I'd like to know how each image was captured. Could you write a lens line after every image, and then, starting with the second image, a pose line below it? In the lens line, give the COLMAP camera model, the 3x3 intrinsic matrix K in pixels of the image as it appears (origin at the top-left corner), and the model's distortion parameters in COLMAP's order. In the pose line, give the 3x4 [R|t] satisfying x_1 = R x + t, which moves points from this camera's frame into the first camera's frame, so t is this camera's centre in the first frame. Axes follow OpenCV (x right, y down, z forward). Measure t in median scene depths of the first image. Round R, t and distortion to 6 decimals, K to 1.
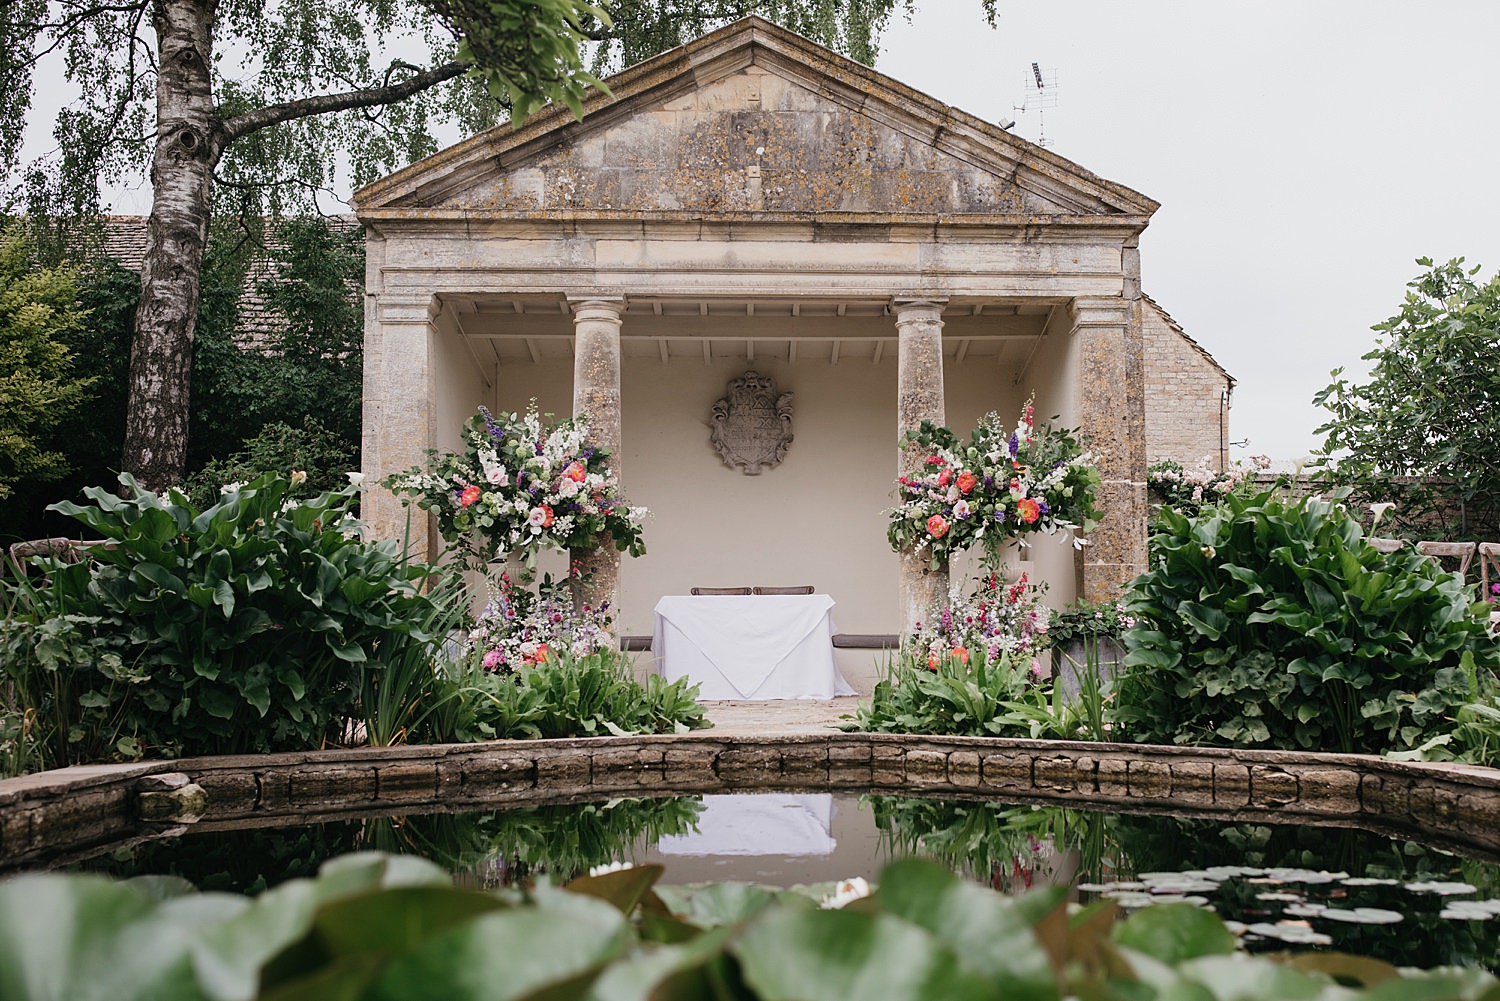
lens RADIAL K [[1679.1, 0, 848.2], [0, 1679.1, 543.5], [0, 0, 1]] dist [-0.010472, 0.019051]
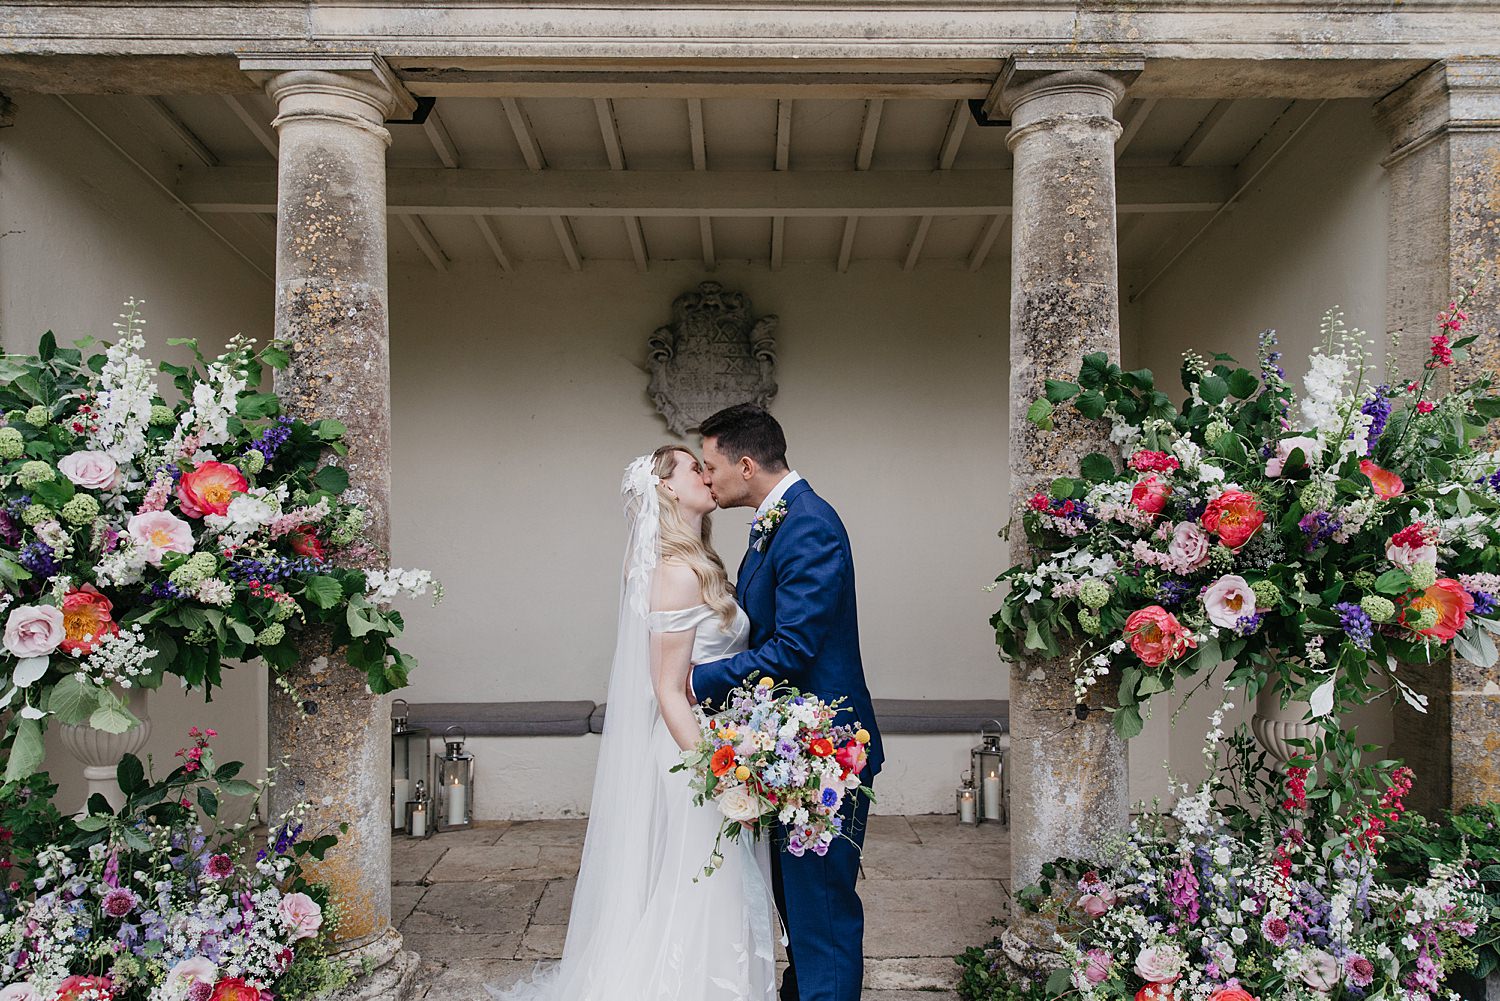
lens RADIAL K [[1051.7, 0, 758.8], [0, 1051.7, 526.9], [0, 0, 1]] dist [0.008741, -0.002242]
pose [[0.998566, 0.006395, -0.053145, -0.022160], [-0.002297, 0.997042, 0.076824, -0.050691], [0.053479, -0.076592, 0.995627, 0.732596]]
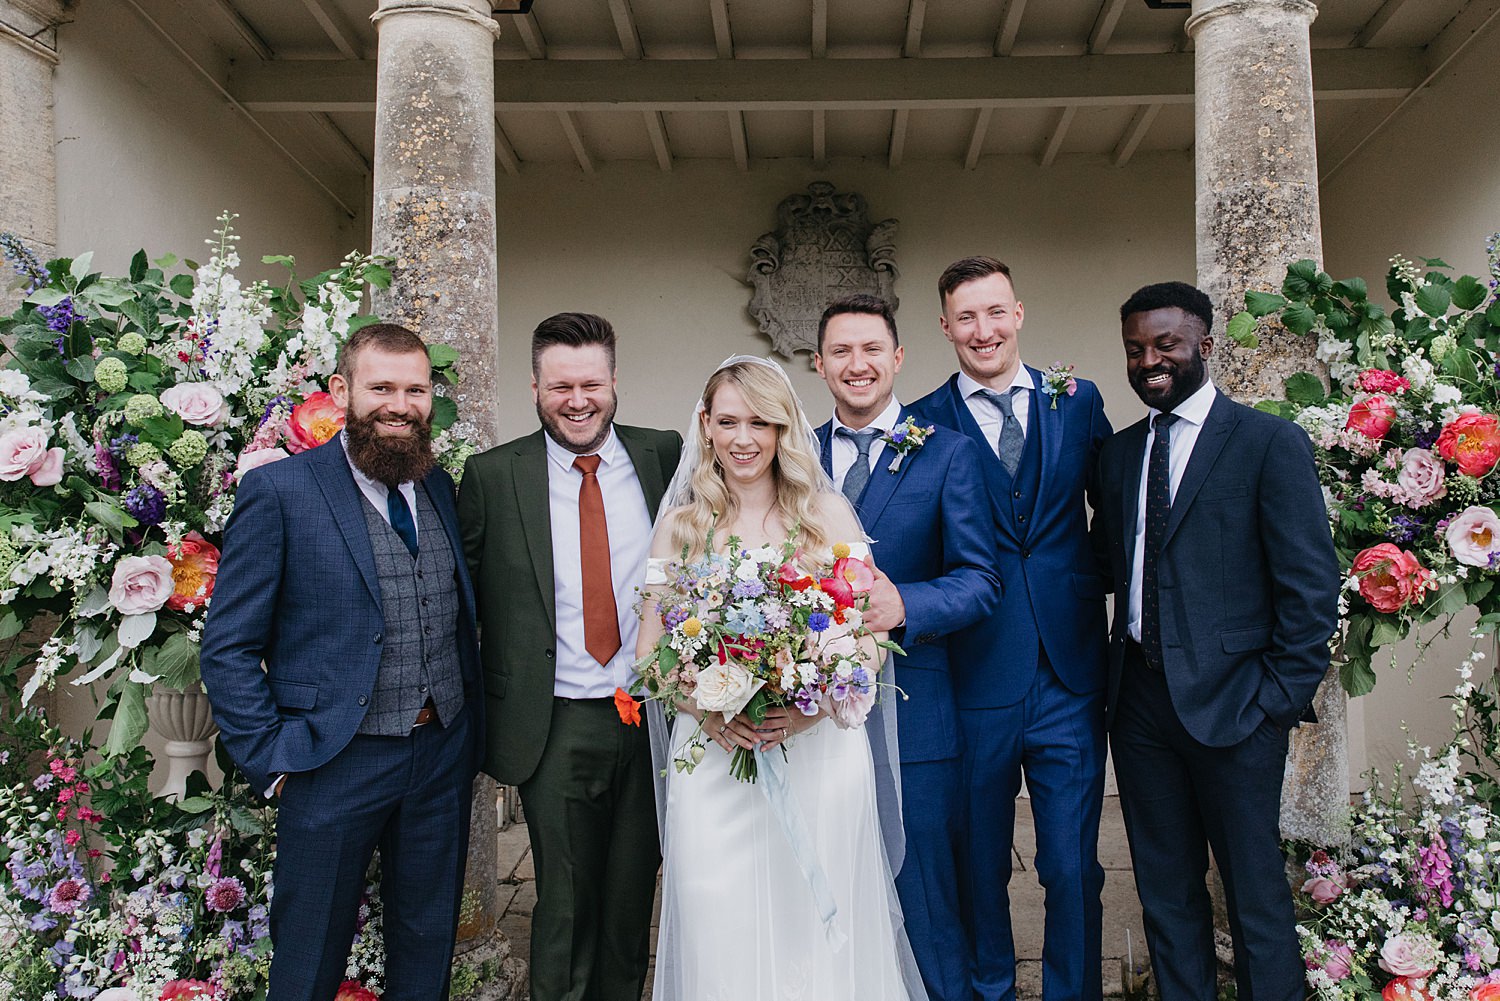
lens RADIAL K [[1244.9, 0, 823.0], [0, 1244.9, 404.7], [0, 0, 1]] dist [0.010386, -0.002099]
pose [[0.998555, -0.007214, -0.053260, -0.043681], [0.008758, 0.999546, 0.028812, -0.050807], [0.053028, -0.029237, 0.998165, 0.719044]]
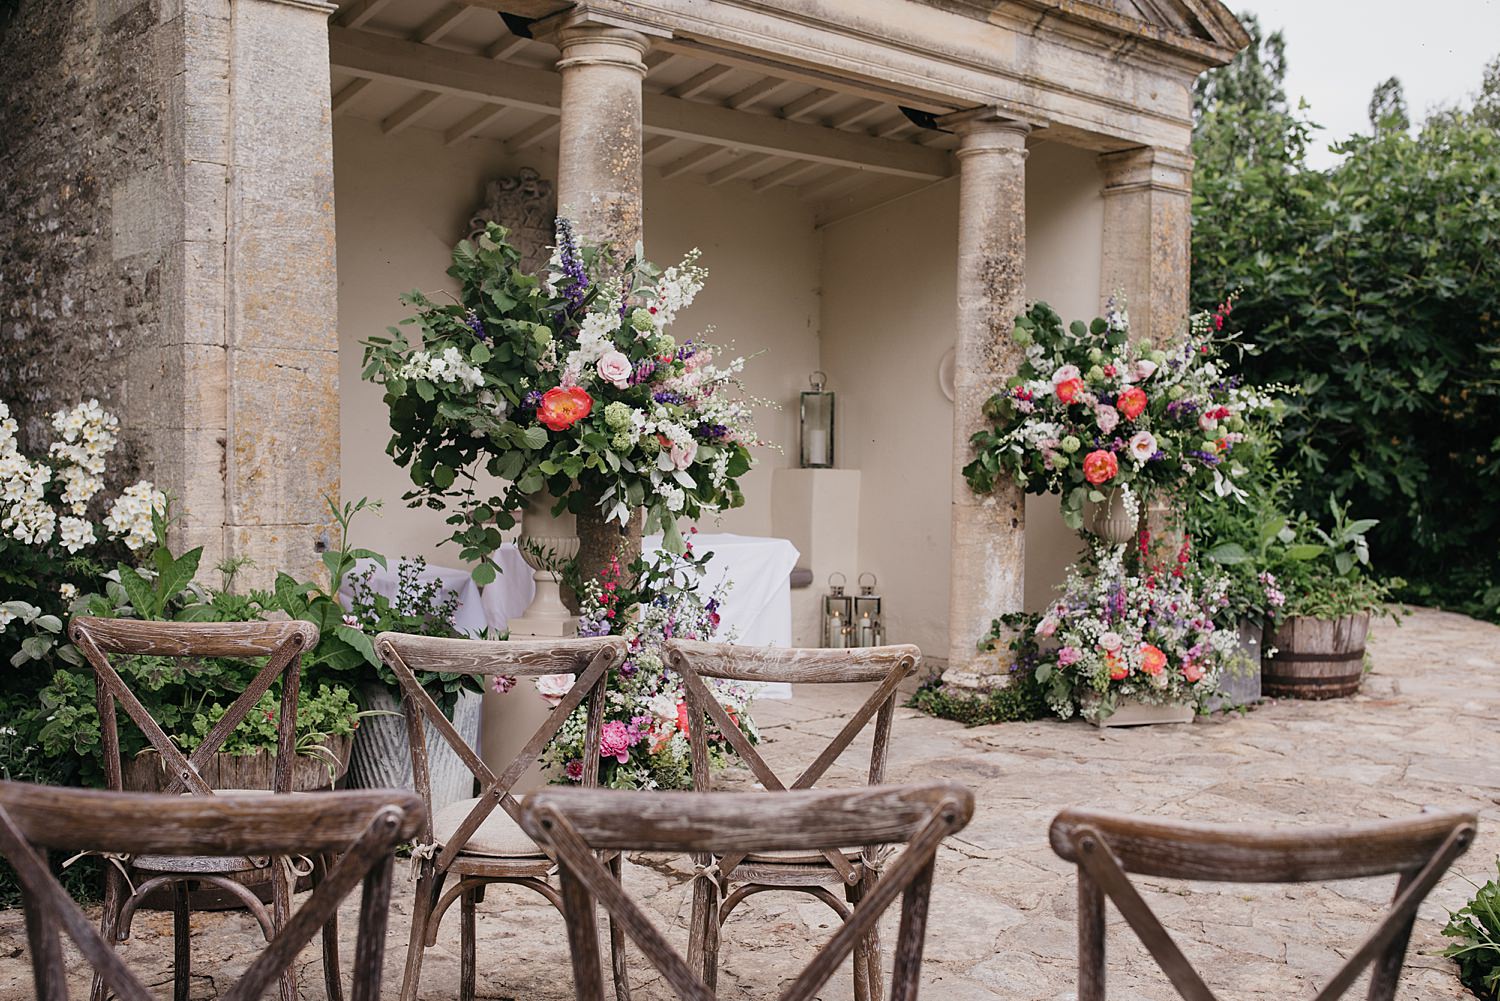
lens RADIAL K [[1485.0, 0, 750.0], [0, 1485.0, 500.5], [0, 0, 1]] dist [-0.009167, 0.007204]
pose [[0.801030, -0.001258, 0.598622, -0.405185], [-0.066479, 0.993625, 0.091045, -0.040707], [-0.594921, -0.112726, 0.795841, 0.581640]]
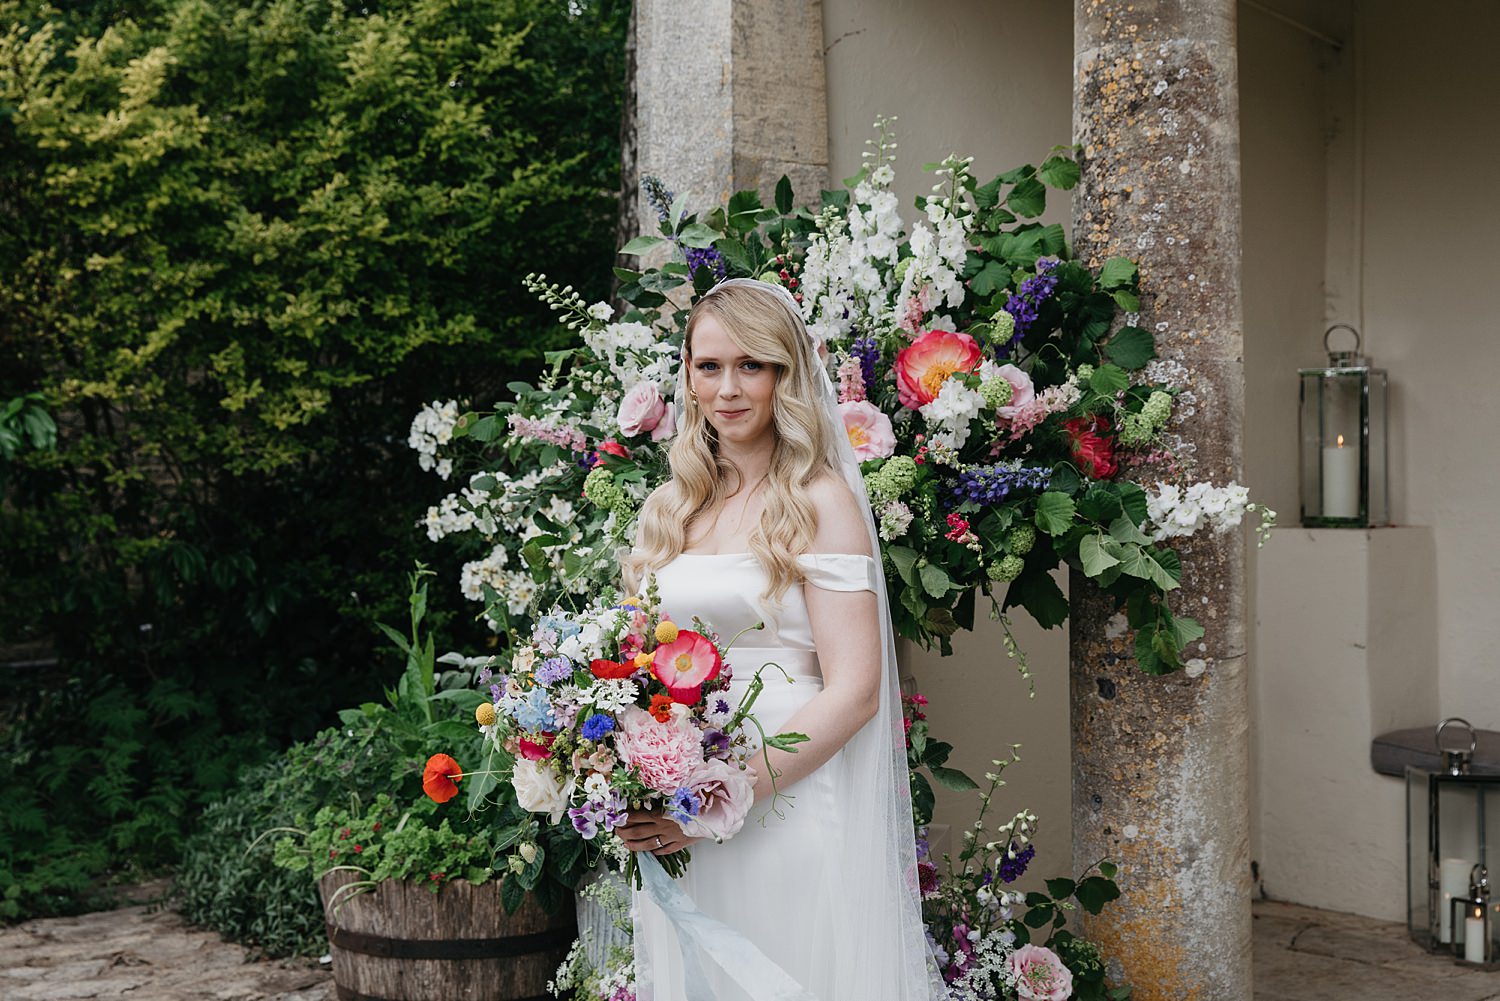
lens RADIAL K [[2030.0, 0, 744.0], [0, 2030.0, 446.7], [0, 0, 1]] dist [0.045095, 0.065461]
pose [[0.610375, 0.007727, -0.792075, 0.086395], [0.068473, 0.995695, 0.062478, -0.051026], [0.789148, -0.092370, 0.607218, 0.734002]]
